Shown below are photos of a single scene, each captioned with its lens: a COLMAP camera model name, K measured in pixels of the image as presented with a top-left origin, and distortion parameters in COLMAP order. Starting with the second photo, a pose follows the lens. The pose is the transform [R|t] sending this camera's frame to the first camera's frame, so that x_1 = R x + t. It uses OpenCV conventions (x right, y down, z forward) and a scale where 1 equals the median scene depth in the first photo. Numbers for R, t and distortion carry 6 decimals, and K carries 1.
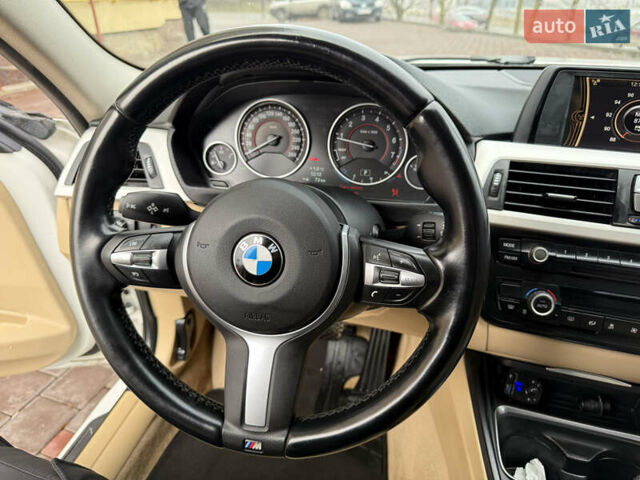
lens RADIAL K [[454.8, 0, 325.8], [0, 454.8, 241.4], [0, 0, 1]] dist [0.040235, -0.050780]
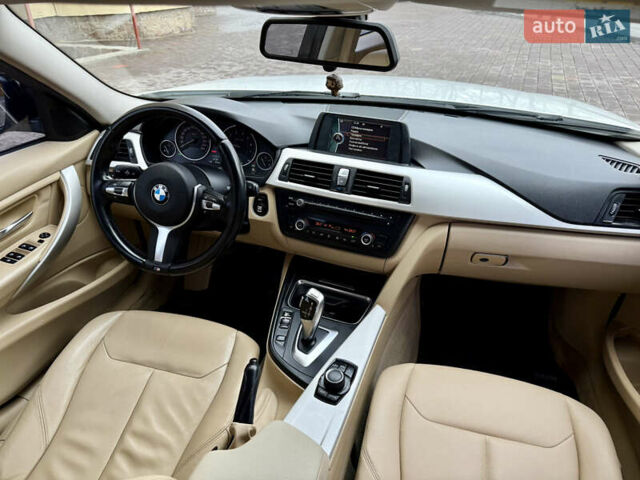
lens RADIAL K [[454.8, 0, 326.3], [0, 454.8, 239.3], [0, 0, 1]] dist [0.040235, -0.050780]
pose [[0.996960, 0.057624, -0.052440, 0.688249], [-0.055459, 0.997584, 0.041847, 0.103064], [0.054725, -0.038811, 0.997747, -1.126184]]
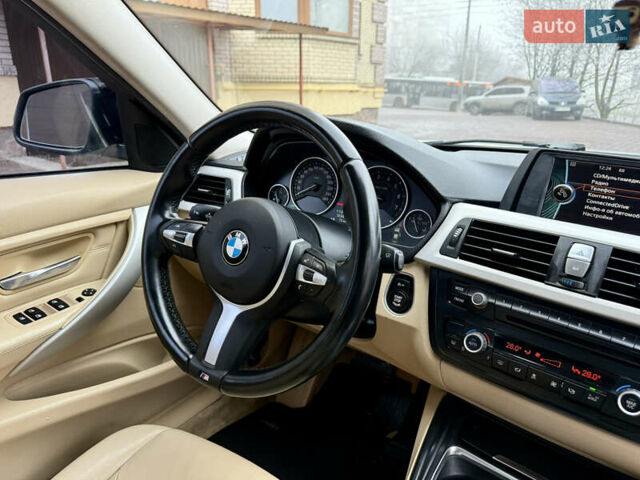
lens RADIAL K [[454.8, 0, 315.1], [0, 454.8, 244.2], [0, 0, 1]] dist [0.040235, -0.050780]
pose [[0.913552, 0.155171, -0.375958, 0.483967], [-0.215665, 0.968523, -0.124307, 0.122233], [0.344835, 0.194642, 0.918261, -0.217479]]
